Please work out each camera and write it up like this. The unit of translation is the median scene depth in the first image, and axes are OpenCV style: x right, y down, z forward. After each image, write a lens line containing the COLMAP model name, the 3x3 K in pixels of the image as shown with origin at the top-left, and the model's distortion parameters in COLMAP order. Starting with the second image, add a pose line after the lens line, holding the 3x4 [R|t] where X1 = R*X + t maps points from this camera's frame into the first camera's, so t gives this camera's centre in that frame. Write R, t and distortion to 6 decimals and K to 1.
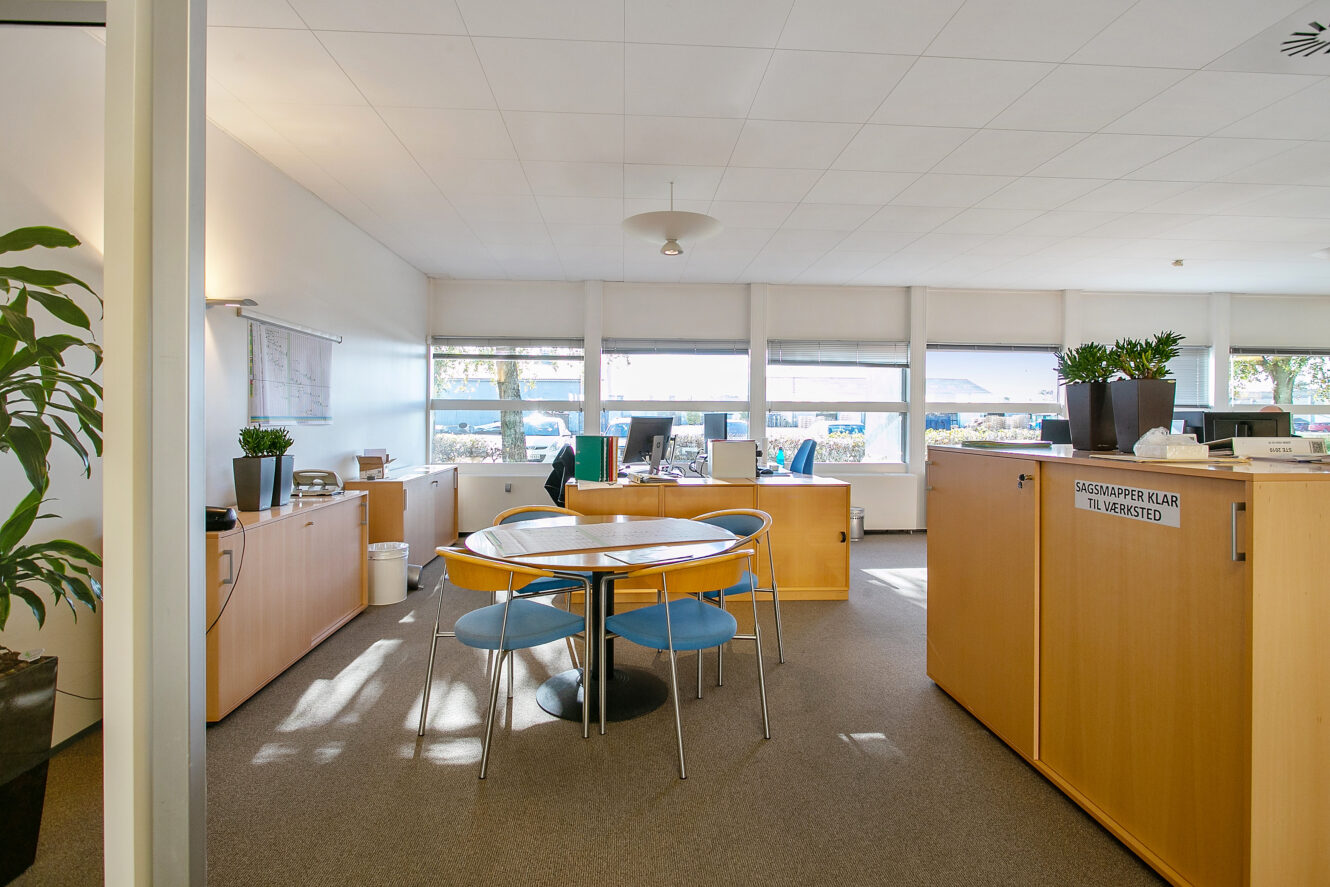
lens RADIAL K [[651.3, 0, 670.0], [0, 651.3, 415.4], [0, 0, 1]] dist [-0.023319, 0.009592]
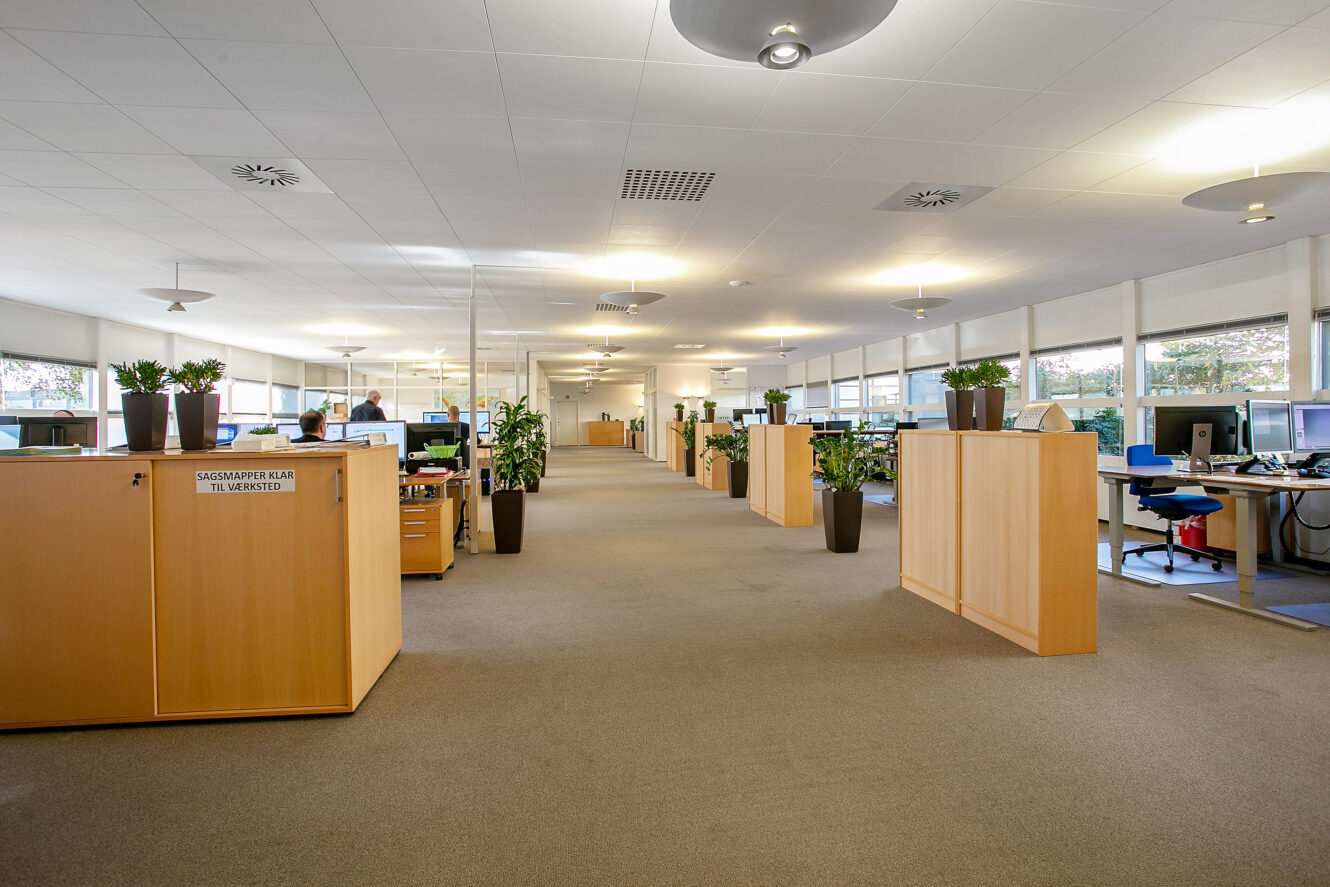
lens RADIAL K [[651.3, 0, 665.4], [0, 651.3, 435.2], [0, 0, 1]] dist [-0.023319, 0.009592]
pose [[-0.082477, -0.028700, 0.996180, -0.742512], [0.003062, 0.999573, 0.029051, -0.006237], [-0.996588, 0.005447, -0.082354, 0.187693]]
